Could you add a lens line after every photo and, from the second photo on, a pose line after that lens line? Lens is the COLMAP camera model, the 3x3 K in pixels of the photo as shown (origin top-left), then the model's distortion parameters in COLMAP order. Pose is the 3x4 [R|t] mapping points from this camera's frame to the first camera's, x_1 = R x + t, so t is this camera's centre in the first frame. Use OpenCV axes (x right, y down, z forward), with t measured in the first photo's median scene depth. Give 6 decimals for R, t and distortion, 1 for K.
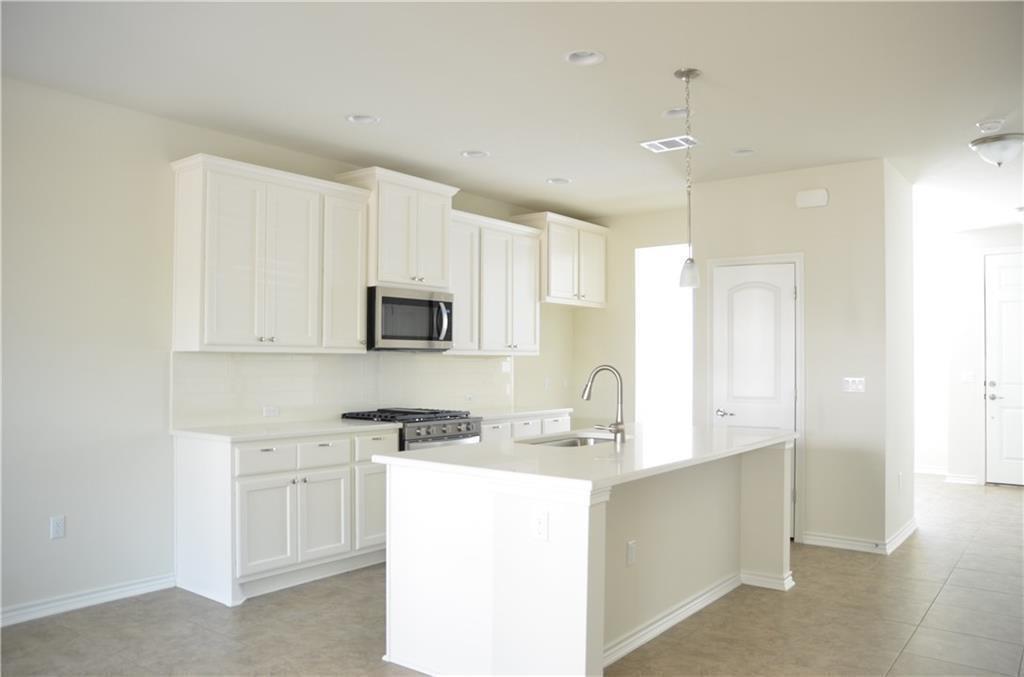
lens RADIAL K [[781.2, 0, 501.2], [0, 781.2, 342.7], [0, 0, 1]] dist [-0.087542, 0.044346]
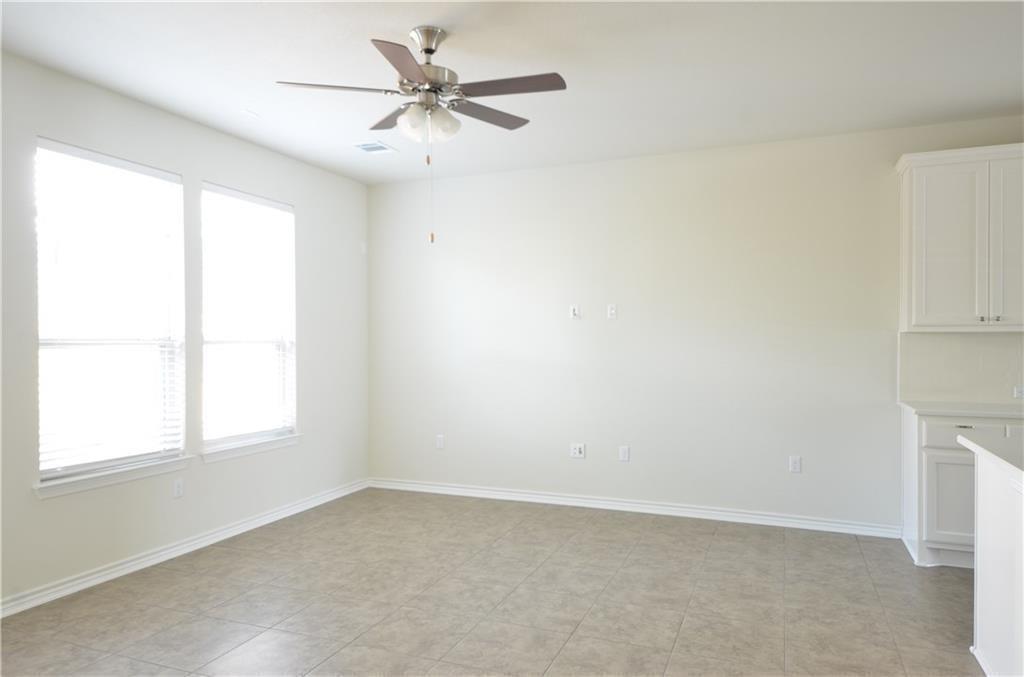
lens RADIAL K [[679.1, 0, 515.0], [0, 679.1, 341.8], [0, 0, 1]] dist [0.035415, -0.001685]
pose [[0.277922, -0.002829, -0.960599, 0.336515], [0.023585, 0.999714, 0.003880, 0.006440], [0.960314, -0.023734, 0.277909, 0.142628]]
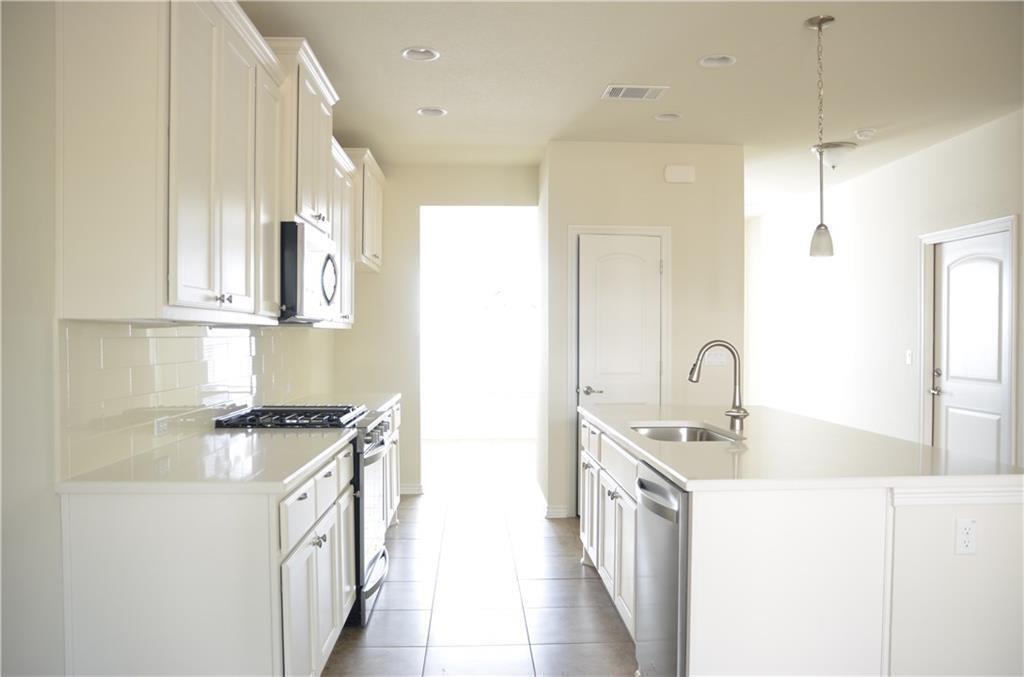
lens RADIAL K [[781.2, 0, 515.9], [0, 781.2, 333.9], [0, 0, 1]] dist [-0.087542, 0.044346]
pose [[0.751082, -0.002202, 0.660205, -0.451386], [-0.012291, 0.999774, 0.017318, 0.007672], [-0.660094, -0.021122, 0.750886, 0.388890]]
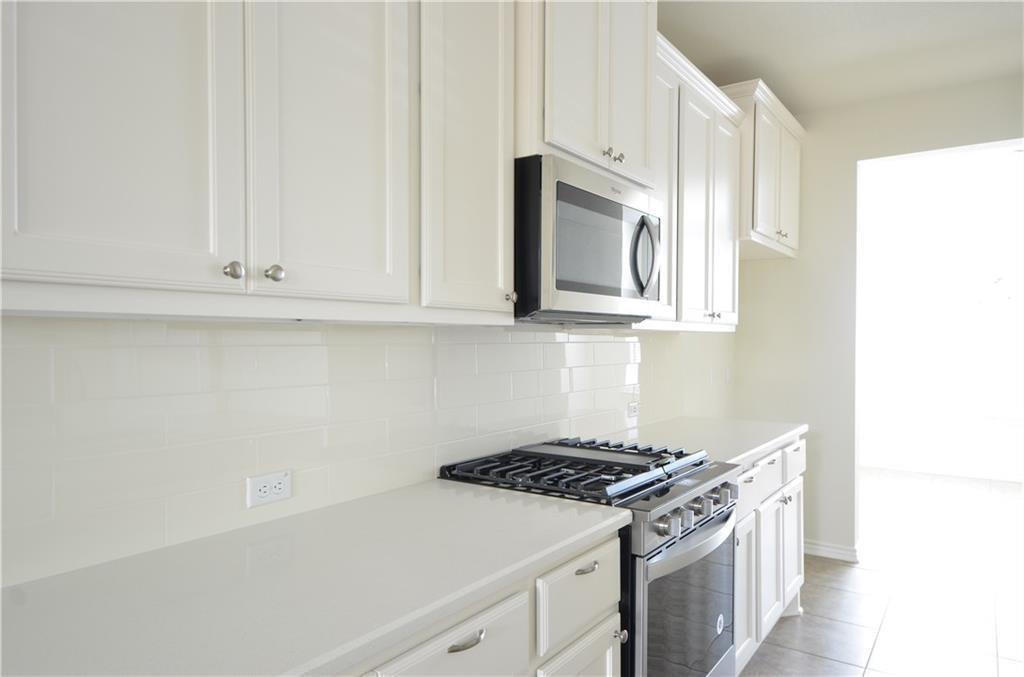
lens RADIAL K [[679.1, 0, 510.6], [0, 679.1, 339.2], [0, 0, 1]] dist [0.035415, -0.001685]
pose [[0.998086, 0.001737, 0.061810, -0.196931], [-0.003390, 0.999639, 0.026640, 0.011651], [-0.061742, -0.026799, 0.997732, 0.652731]]
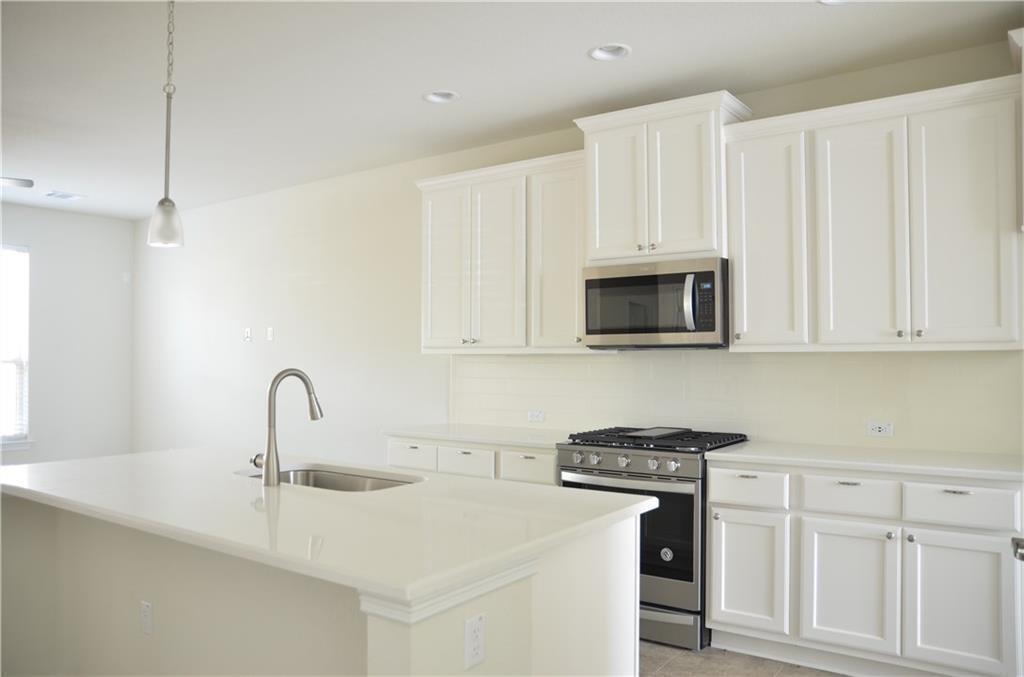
lens RADIAL K [[781.2, 0, 494.1], [0, 781.2, 334.8], [0, 0, 1]] dist [-0.087542, 0.044346]
pose [[0.028180, -0.035769, -0.998963, 0.623285], [0.022962, 0.999119, -0.035127, 0.020703], [0.999339, -0.021948, 0.028977, 0.881948]]
